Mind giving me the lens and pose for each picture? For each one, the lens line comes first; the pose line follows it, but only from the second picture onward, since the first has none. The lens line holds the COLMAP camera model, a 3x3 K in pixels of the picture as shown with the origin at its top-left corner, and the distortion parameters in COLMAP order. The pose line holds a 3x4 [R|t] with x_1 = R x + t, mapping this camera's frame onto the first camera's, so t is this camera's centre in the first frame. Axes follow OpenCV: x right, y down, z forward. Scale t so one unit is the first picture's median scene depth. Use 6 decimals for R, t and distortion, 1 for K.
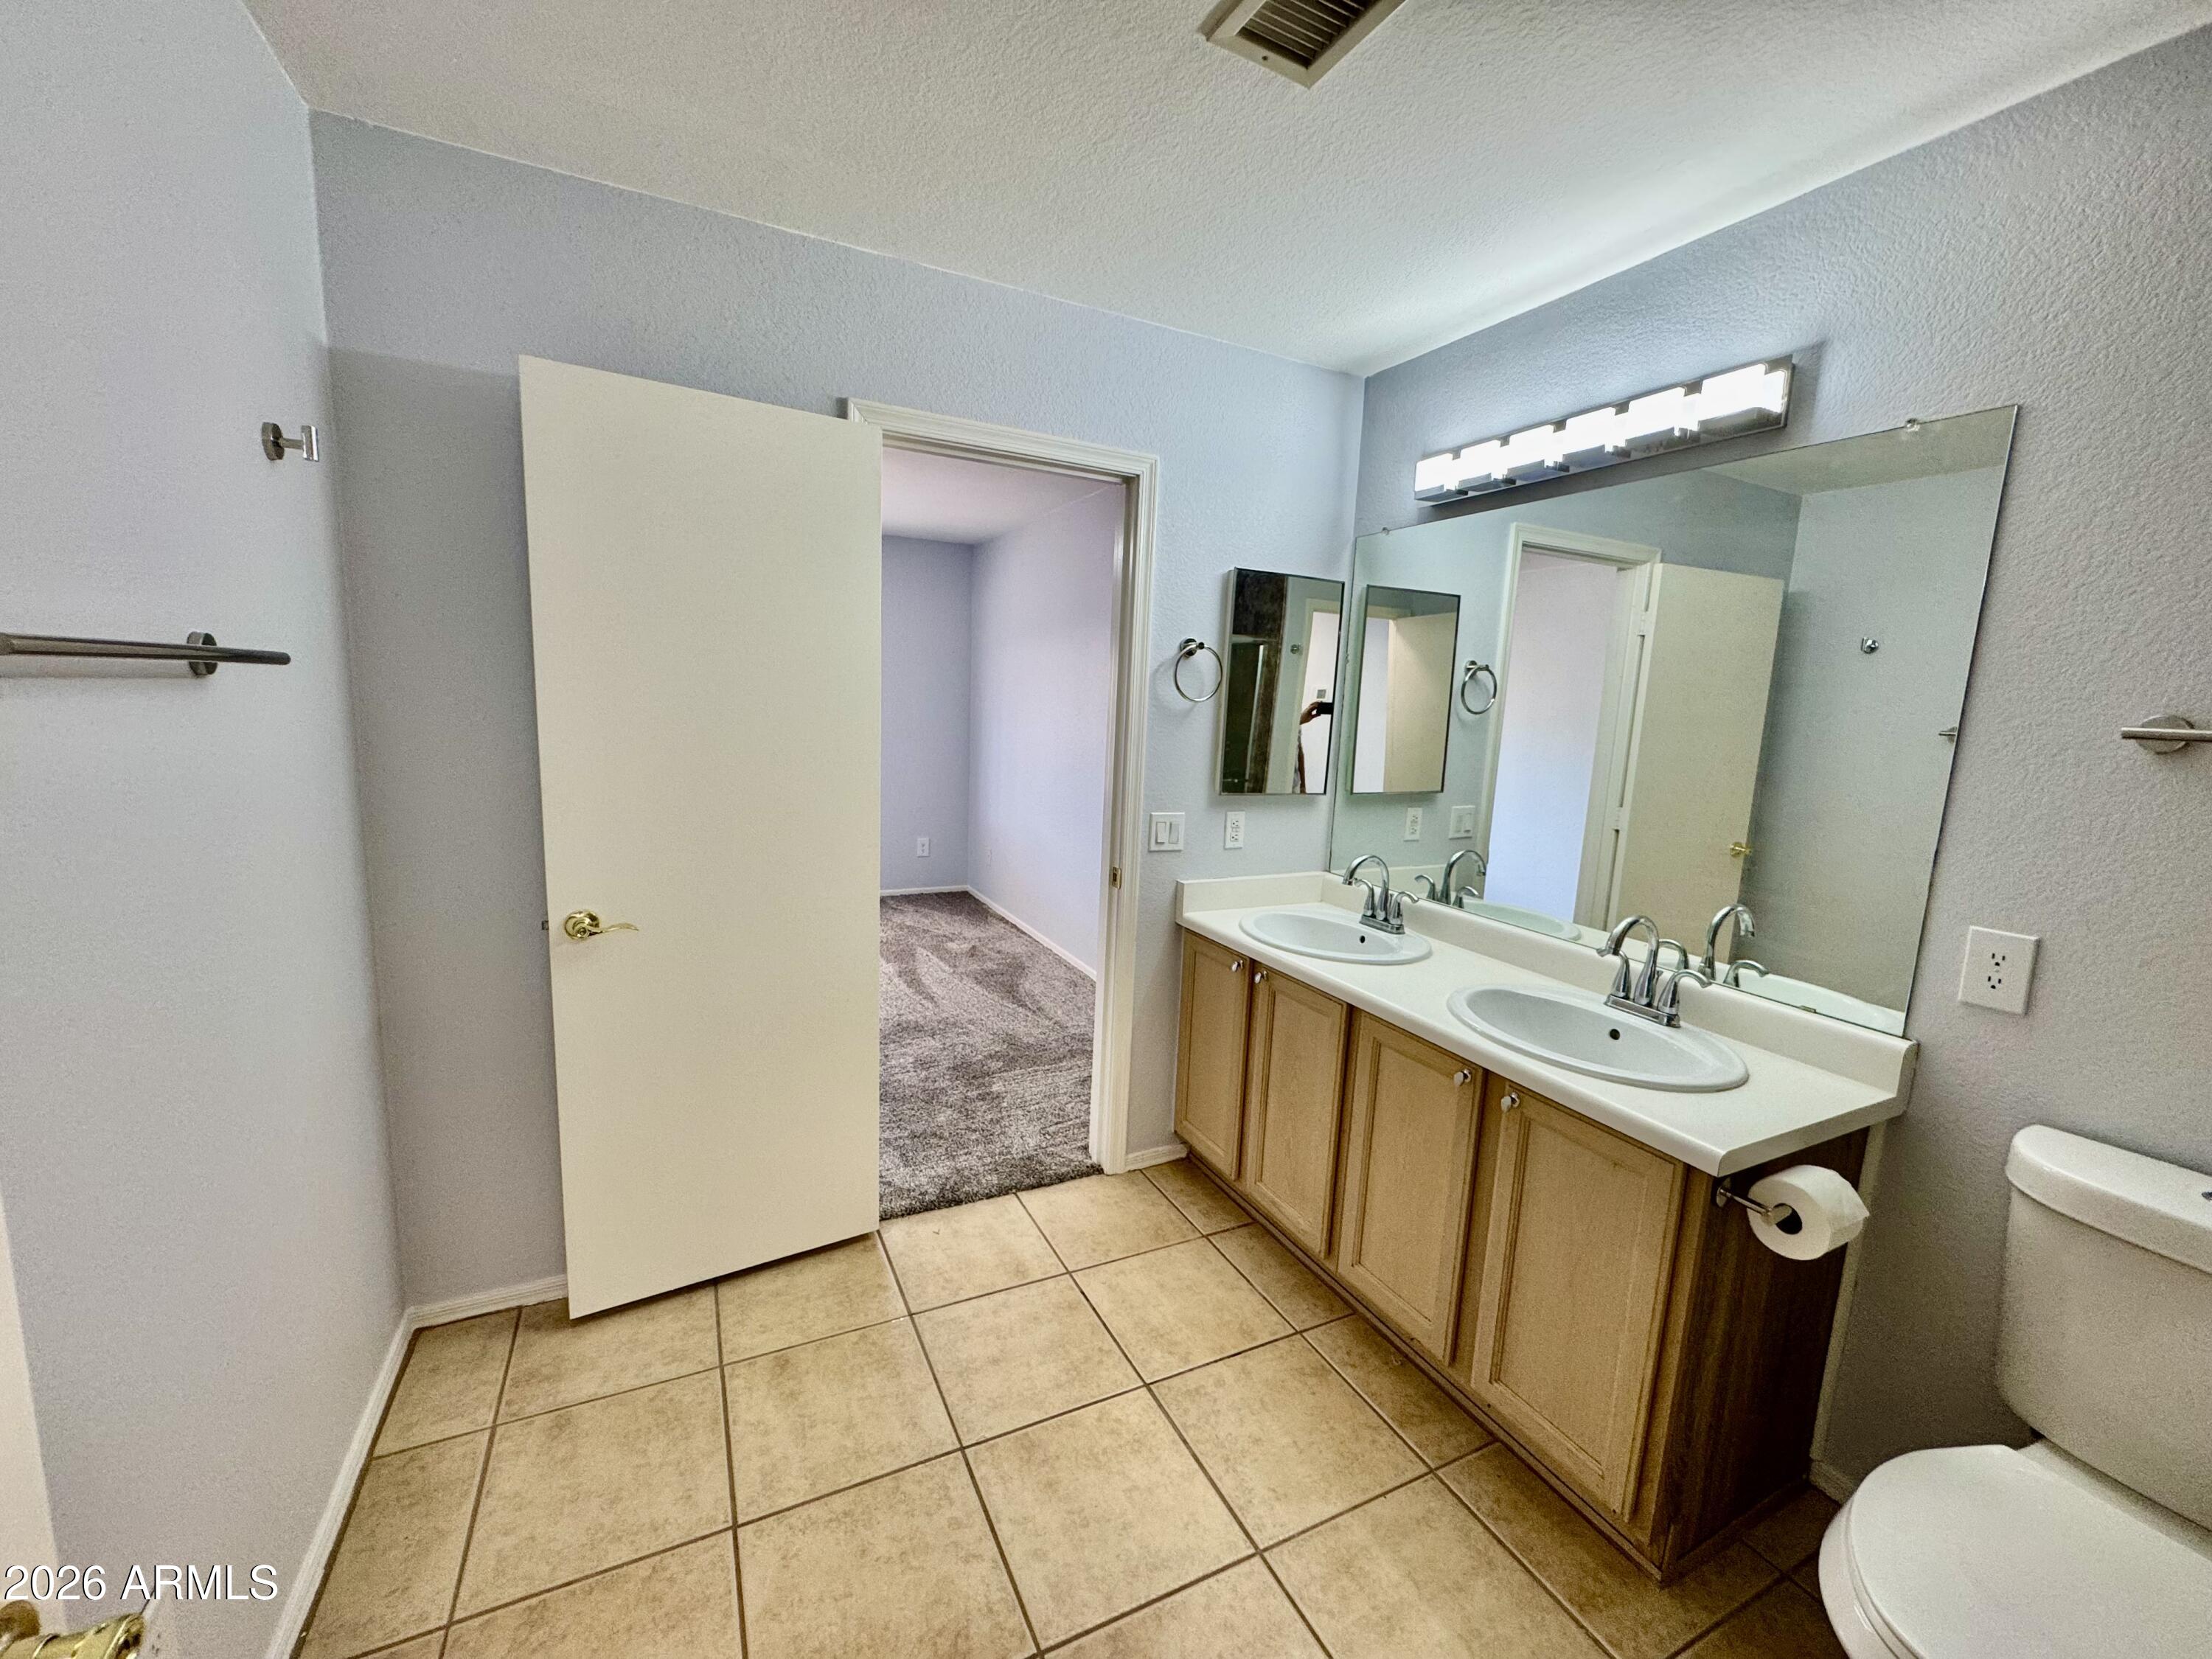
lens RADIAL K [[880.8, 0, 1106.0], [0, 880.8, 829.5], [0, 0, 1]] dist [0.015742, -0.008809]
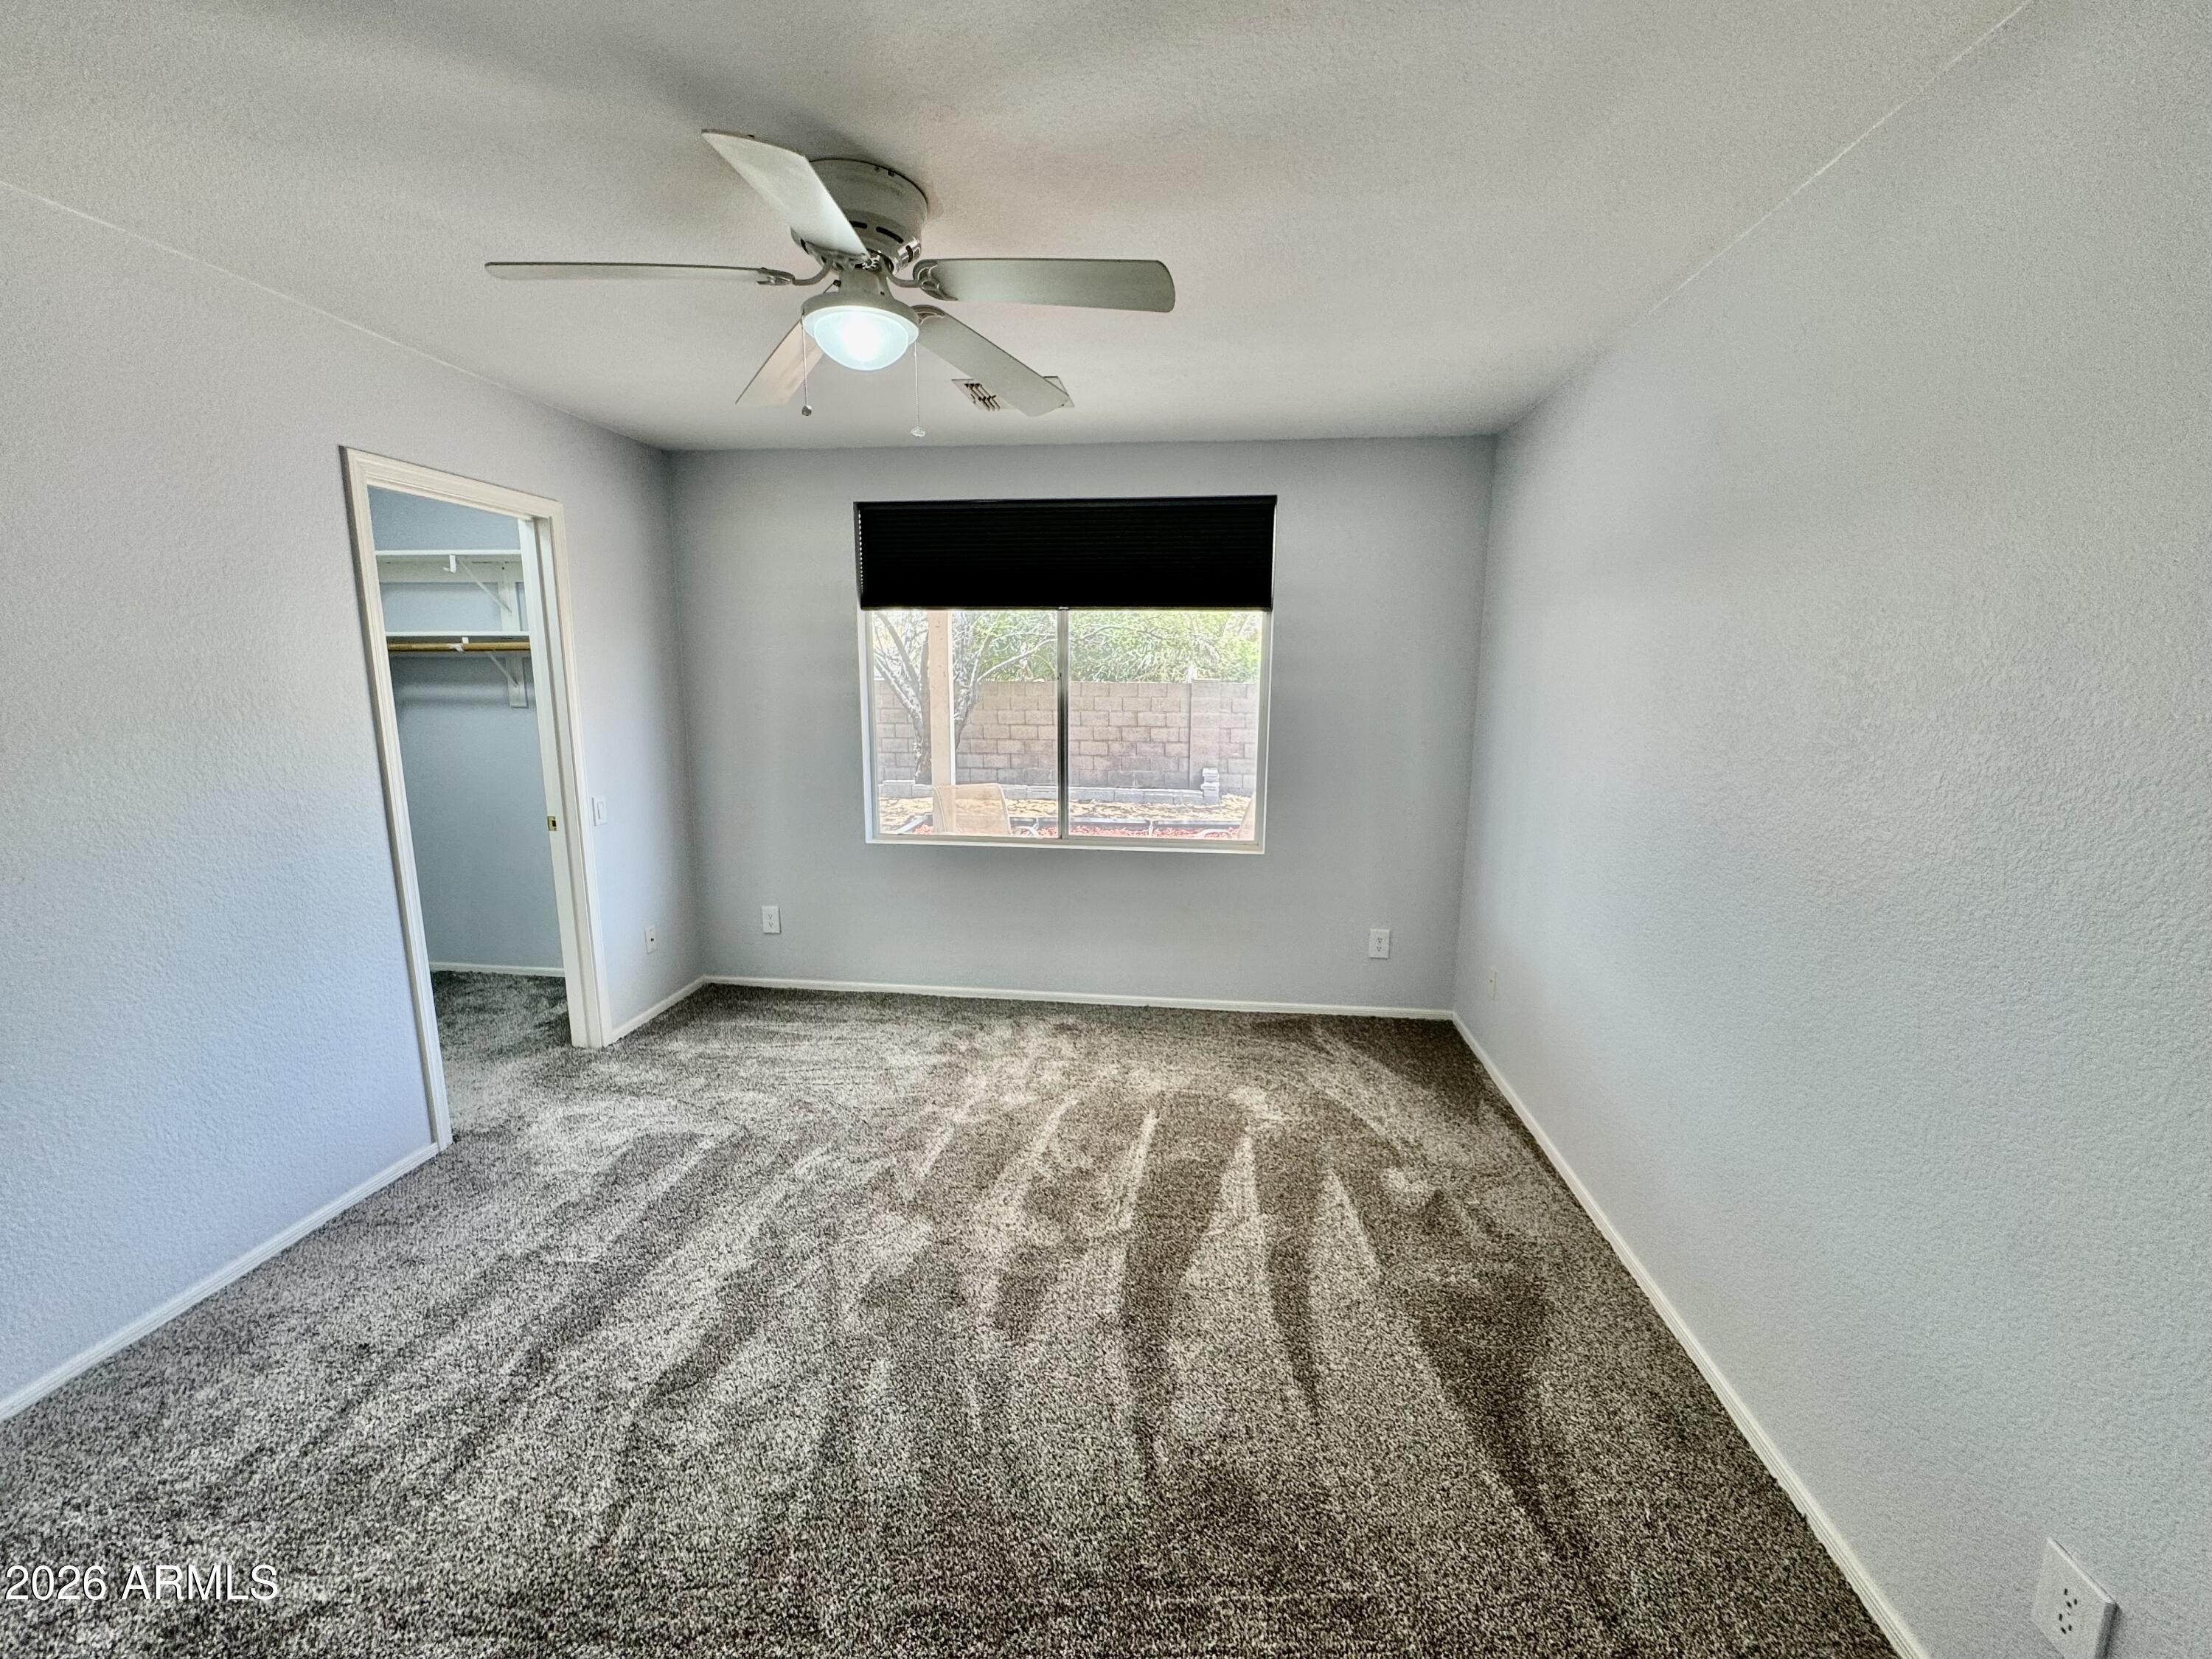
lens RADIAL K [[880.8, 0, 1106.0], [0, 880.8, 829.5], [0, 0, 1]] dist [0.015742, -0.008809]
pose [[0.839643, 0.057473, -0.540089, -0.047330], [-0.053550, 0.998301, 0.022983, -0.084176], [0.540492, 0.009624, 0.841294, 0.470528]]
